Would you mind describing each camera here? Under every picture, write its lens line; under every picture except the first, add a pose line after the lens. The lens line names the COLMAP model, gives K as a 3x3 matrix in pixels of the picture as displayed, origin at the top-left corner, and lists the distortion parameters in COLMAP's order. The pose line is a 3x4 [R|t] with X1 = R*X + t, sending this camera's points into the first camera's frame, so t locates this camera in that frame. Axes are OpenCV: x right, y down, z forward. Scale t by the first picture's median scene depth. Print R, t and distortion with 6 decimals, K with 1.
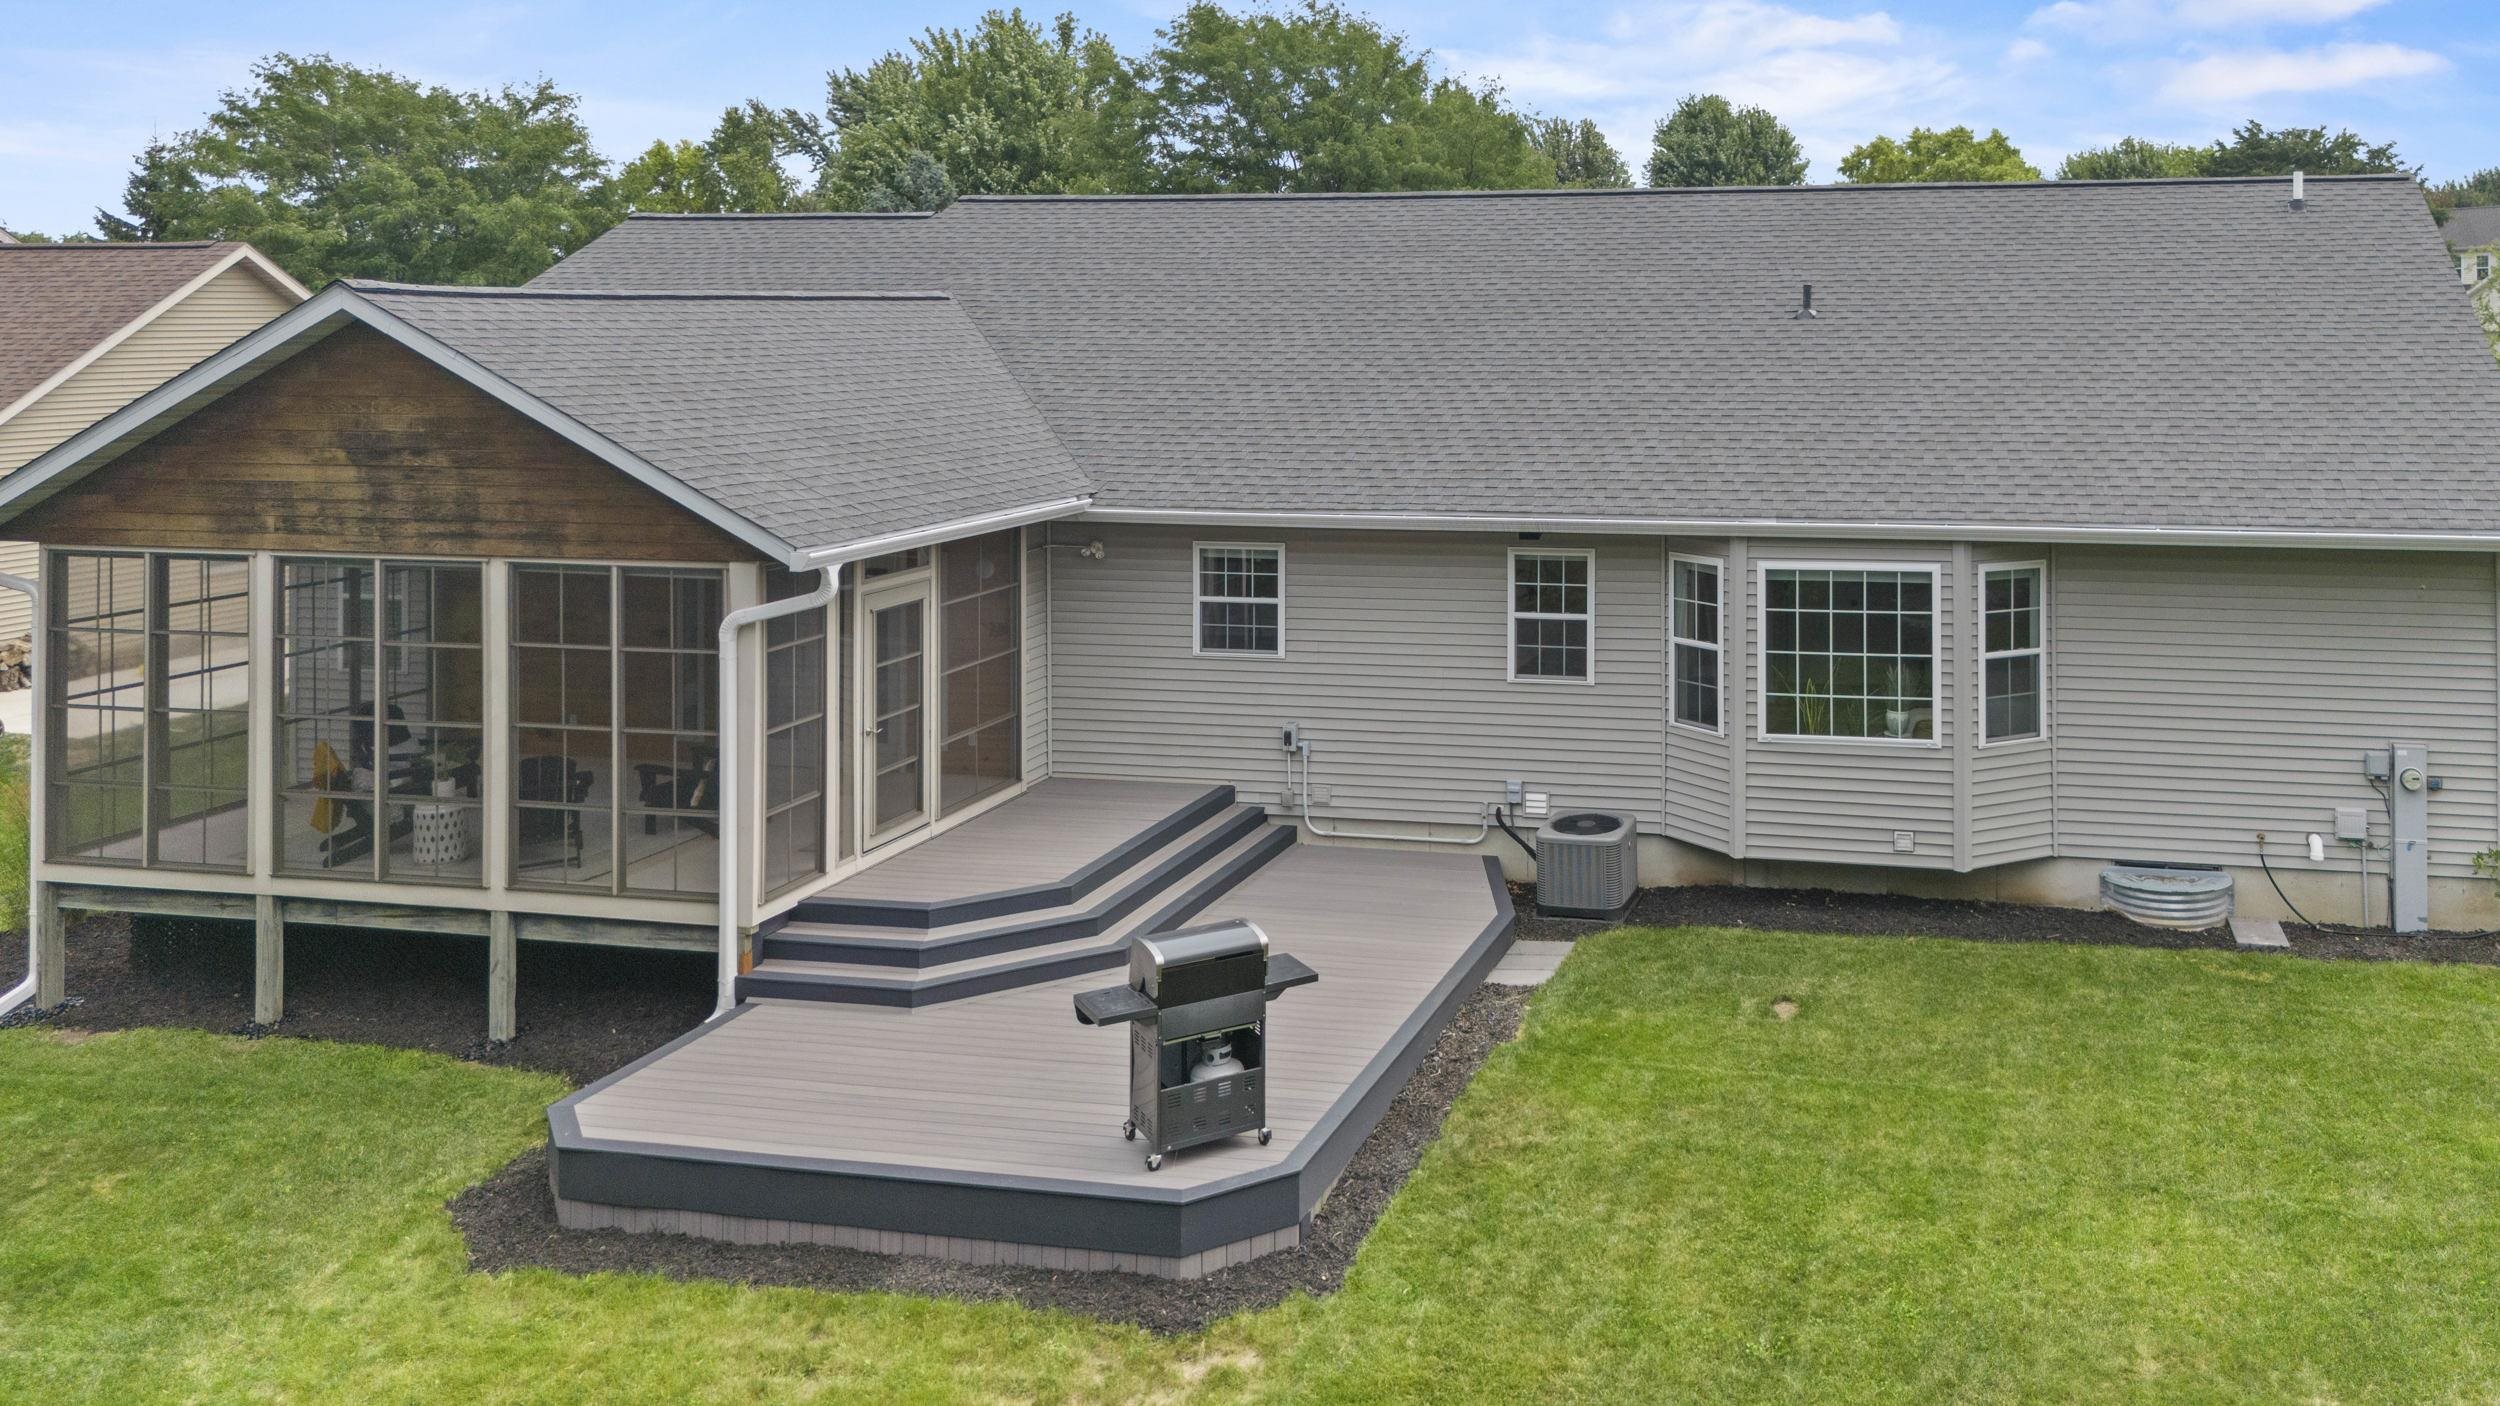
lens RADIAL K [[1515.6, 0, 1456.9], [0, 1515.6, 697.9], [0, 0, 1]] dist [0.007277, -0.000001]
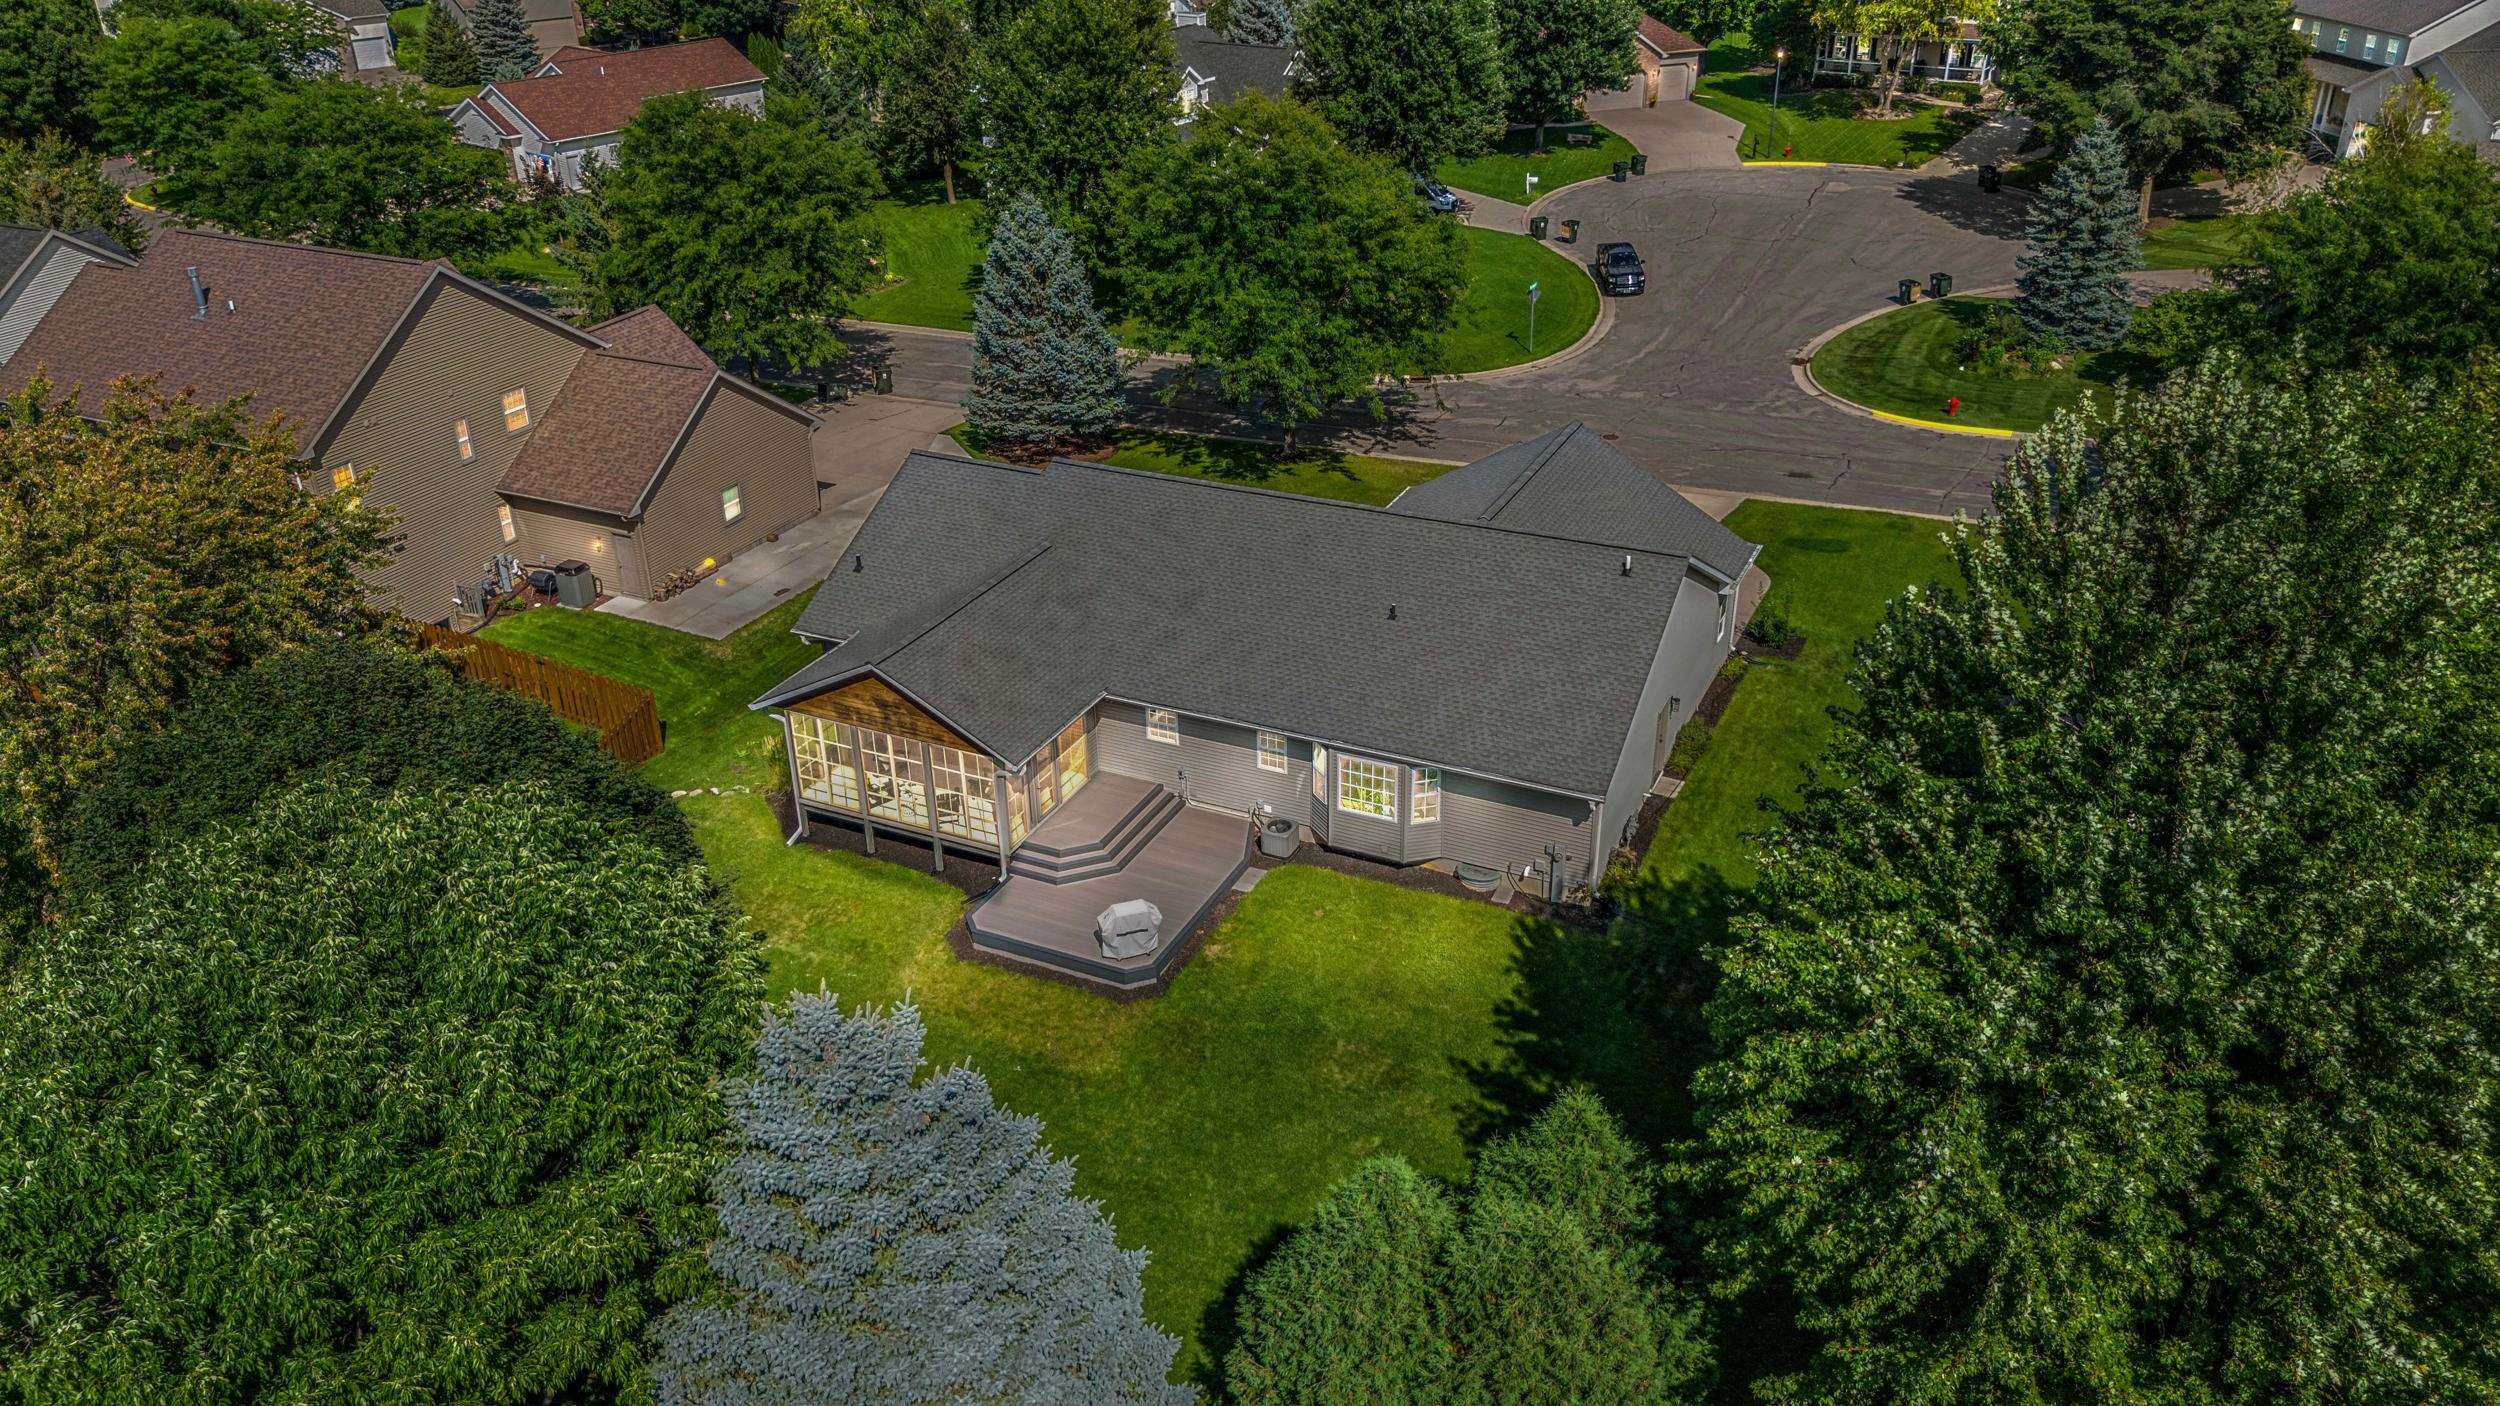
lens RADIAL K [[1816.1, 0, 1256.4], [0, 1816.1, 679.2], [0, 0, 1]] dist [0.012870, -0.000065]
pose [[0.967615, 0.097977, -0.232639, 0.868996], [0.014927, 0.897780, 0.440191, -1.781040], [0.251987, -0.429408, 0.867243, -1.963605]]
